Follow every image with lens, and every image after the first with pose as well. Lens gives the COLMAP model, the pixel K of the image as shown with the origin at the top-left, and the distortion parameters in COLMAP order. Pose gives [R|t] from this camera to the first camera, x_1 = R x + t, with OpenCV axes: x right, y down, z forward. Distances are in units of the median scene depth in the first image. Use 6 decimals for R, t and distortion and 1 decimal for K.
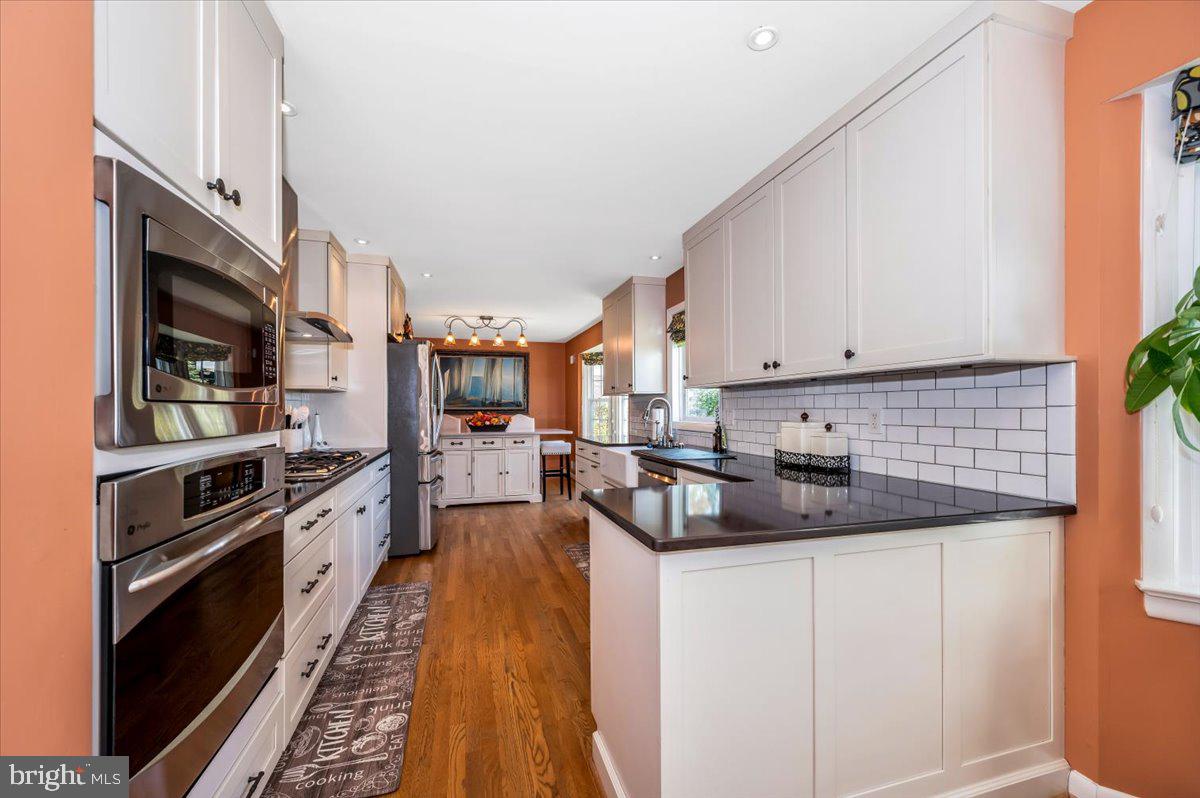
lens RADIAL K [[476.9, 0, 604.2], [0, 476.9, 409.1], [0, 0, 1]] dist [0.002973, -0.000312]
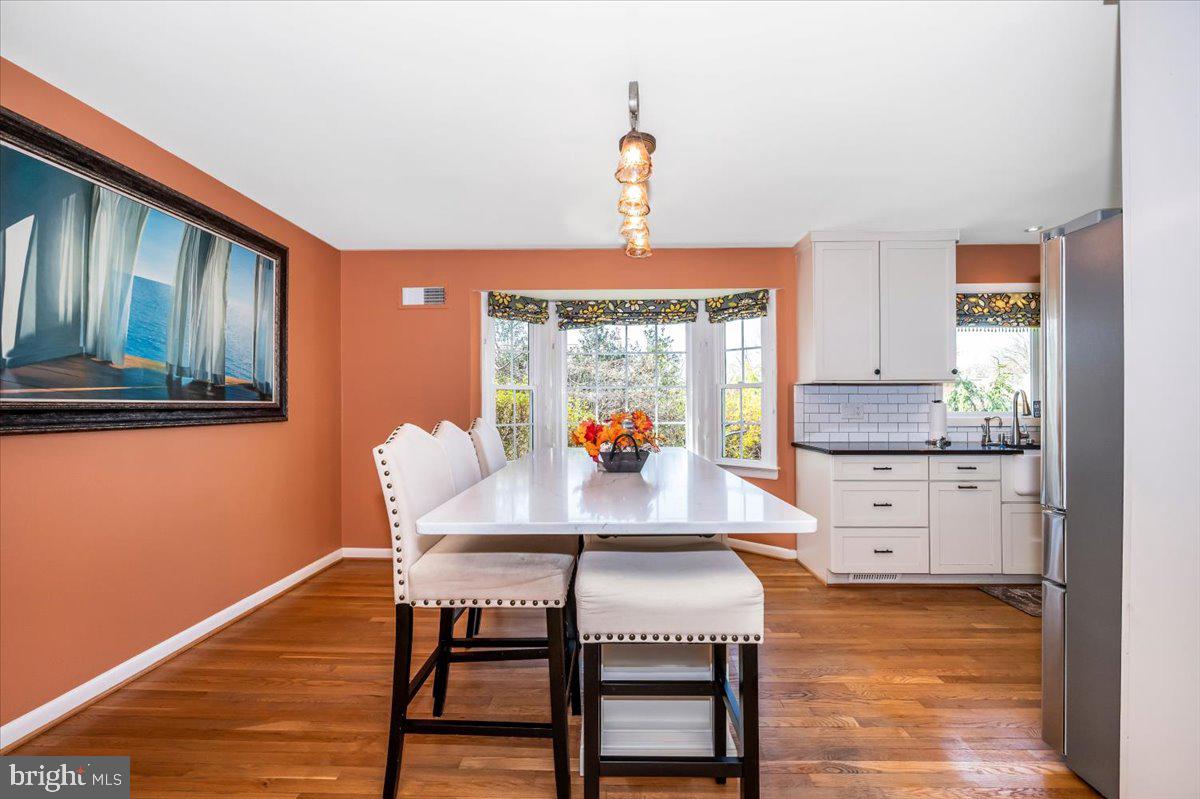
lens RADIAL K [[476.9, 0, 603.1], [0, 476.9, 405.6], [0, 0, 1]] dist [0.002973, -0.000312]
pose [[0.313389, -0.000919, 0.949624, -1.320734], [0.007494, 0.999971, -0.001505, 0.006806], [-0.949595, 0.007588, 0.313387, 2.062260]]
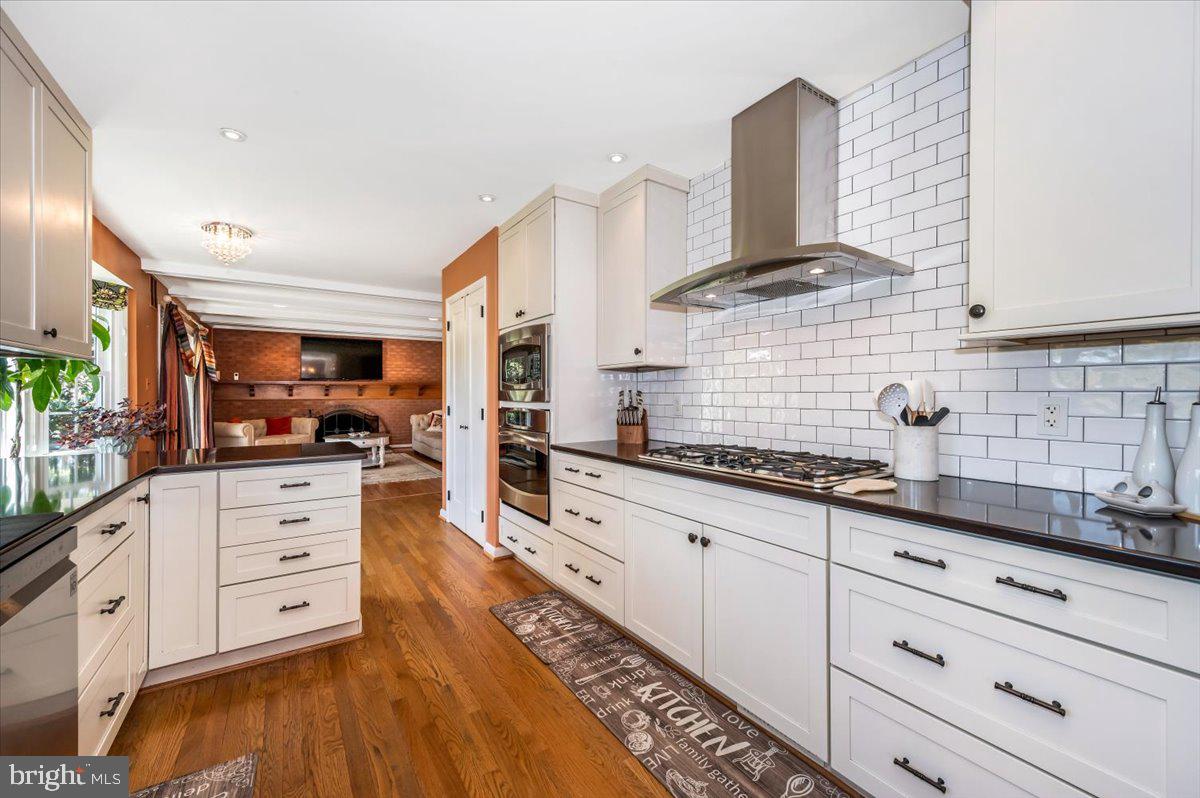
lens RADIAL K [[476.9, 0, 604.2], [0, 476.9, 392.1], [0, 0, 1]] dist [0.002973, -0.000312]
pose [[-0.953426, -0.000057, -0.301627, -0.171068], [0.000148, 1.000000, -0.000658, 0.003264], [0.301627, -0.000672, -0.953426, 1.551127]]
